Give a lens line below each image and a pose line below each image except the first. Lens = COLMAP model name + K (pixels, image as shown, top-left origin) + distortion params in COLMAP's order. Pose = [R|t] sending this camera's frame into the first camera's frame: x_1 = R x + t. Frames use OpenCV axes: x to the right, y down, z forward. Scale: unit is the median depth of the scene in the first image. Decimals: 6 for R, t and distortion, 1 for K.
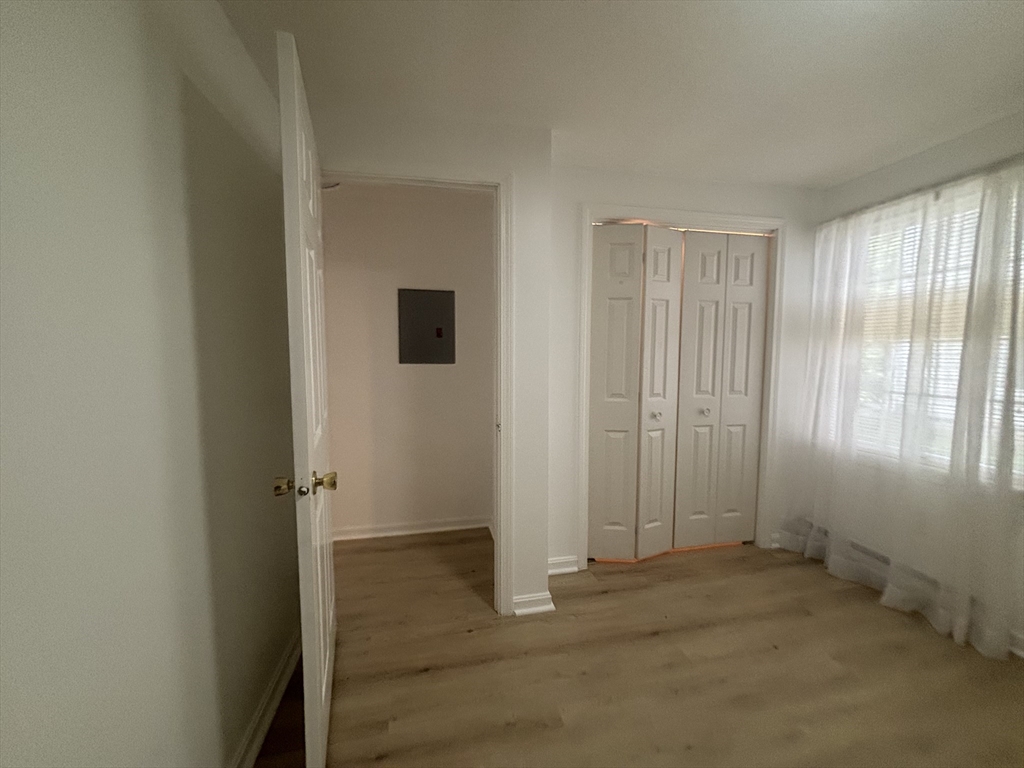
lens RADIAL K [[417.8, 0, 508.8], [0, 417.8, 388.2], [0, 0, 1]] dist [0.000239, -0.000482]
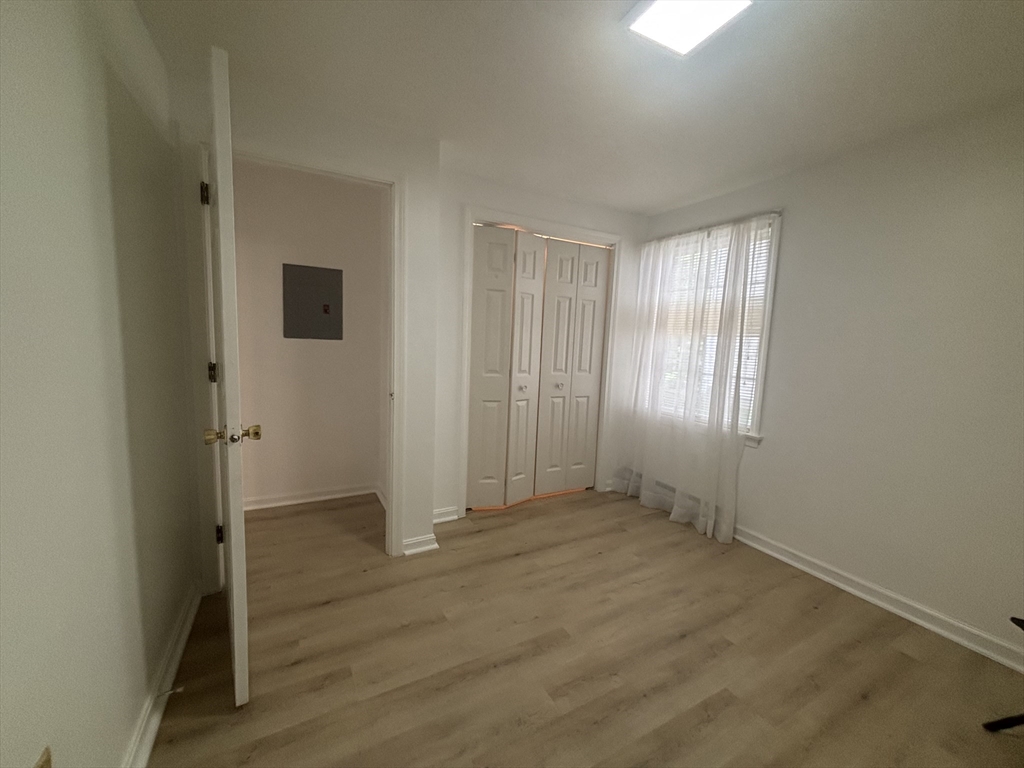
lens RADIAL K [[417.8, 0, 508.8], [0, 417.8, 388.2], [0, 0, 1]] dist [0.000239, -0.000482]
pose [[0.958684, 0.003704, 0.284449, -0.036747], [-0.015346, 0.999133, 0.038710, 0.020015], [-0.284059, -0.041476, 0.957909, -0.172873]]
